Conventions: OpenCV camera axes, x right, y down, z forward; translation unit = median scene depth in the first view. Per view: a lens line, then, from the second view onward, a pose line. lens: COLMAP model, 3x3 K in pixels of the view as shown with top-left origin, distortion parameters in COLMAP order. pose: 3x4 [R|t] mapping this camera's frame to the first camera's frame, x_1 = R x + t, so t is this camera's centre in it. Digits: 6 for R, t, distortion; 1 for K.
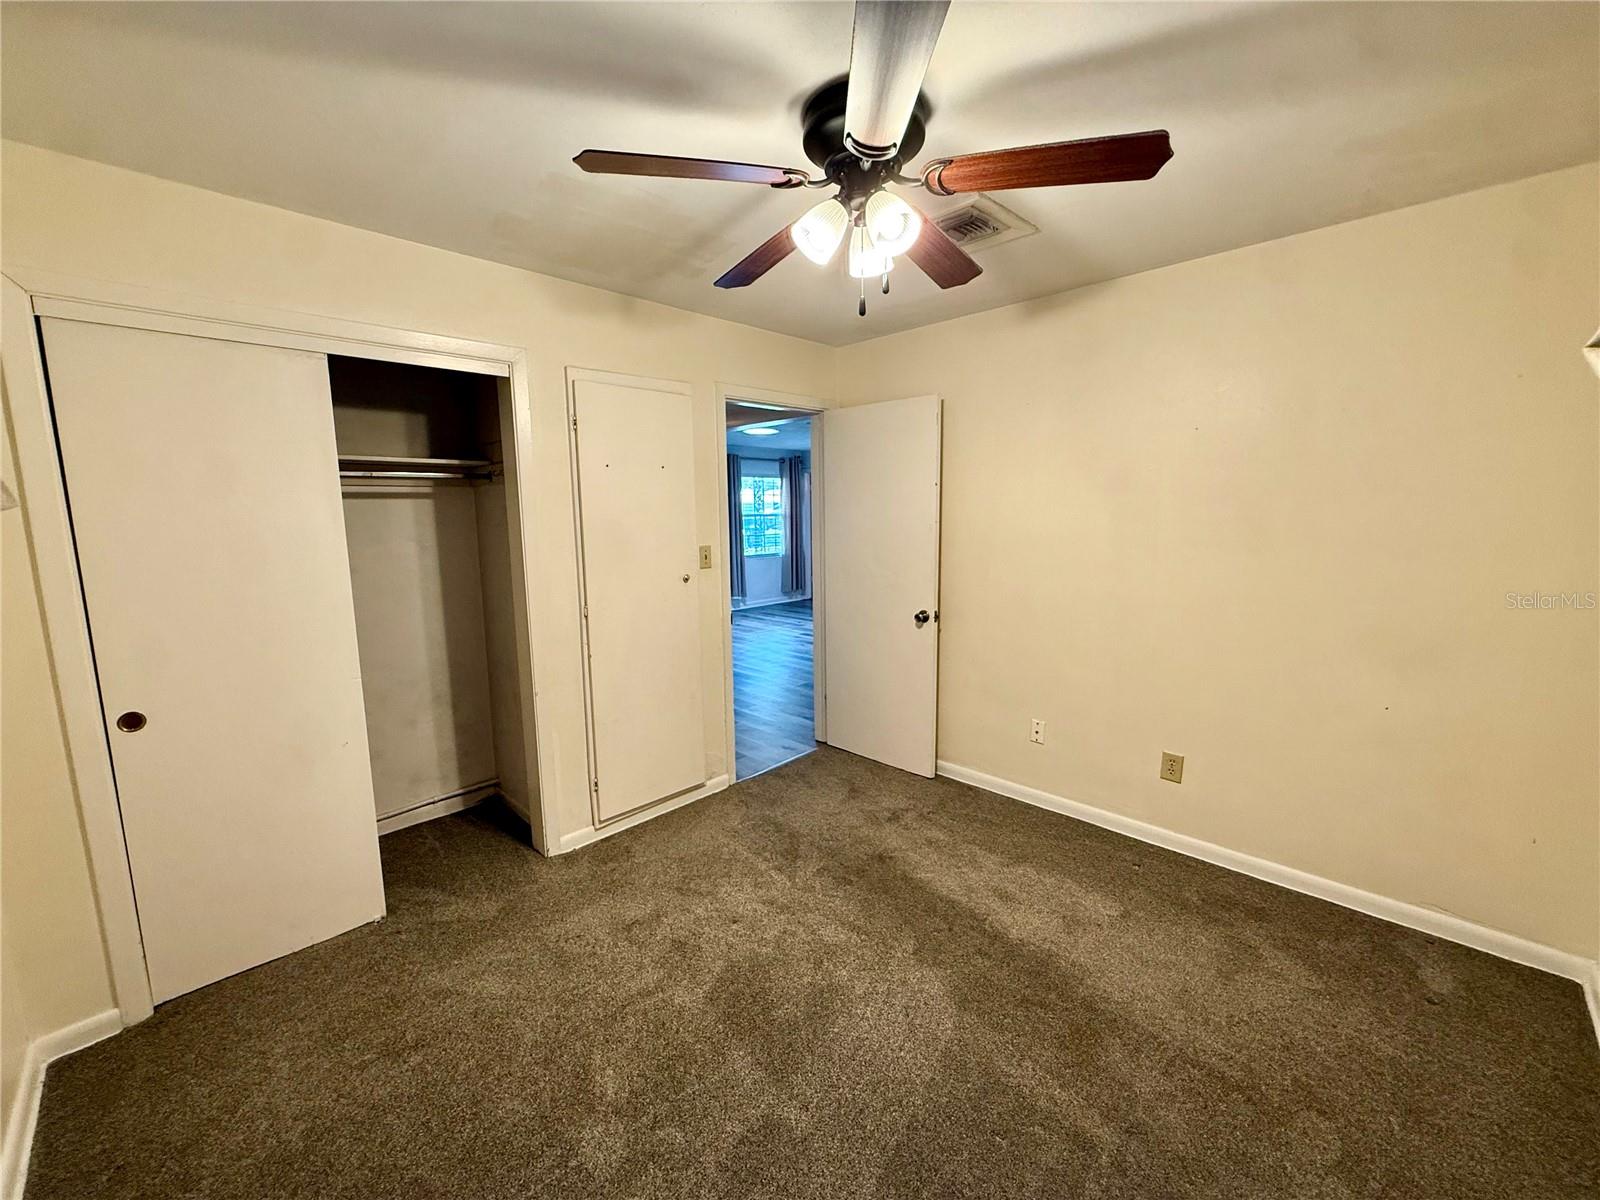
lens RADIAL K [[640.6, 0, 804.1], [0, 640.6, 594.7], [0, 0, 1]] dist [-0.001005, 0.001114]
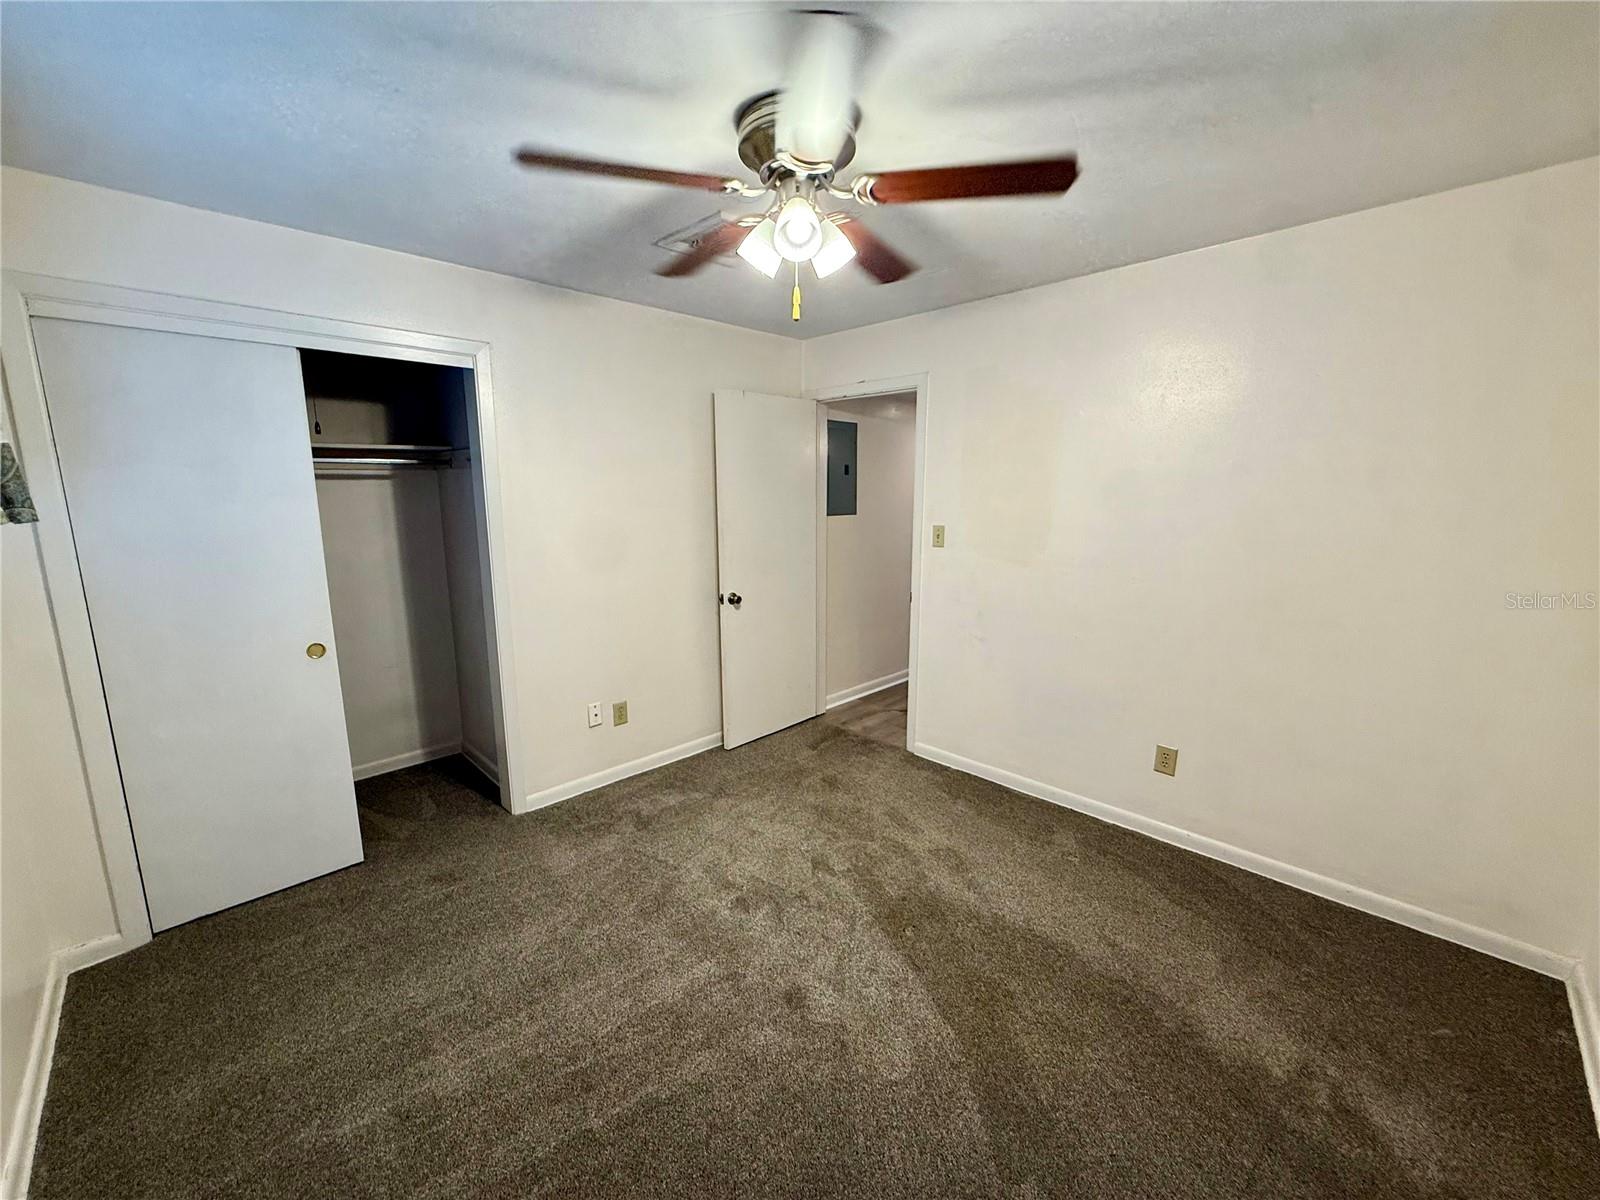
lens RADIAL K [[640.6, 0, 800.7], [0, 640.6, 600.5], [0, 0, 1]] dist [-0.001005, 0.001114]
pose [[0.999868, 0.016139, -0.001589, 0.114293], [-0.016088, 0.999481, 0.027913, 0.014495], [0.002039, -0.027883, 0.999609, -0.105498]]
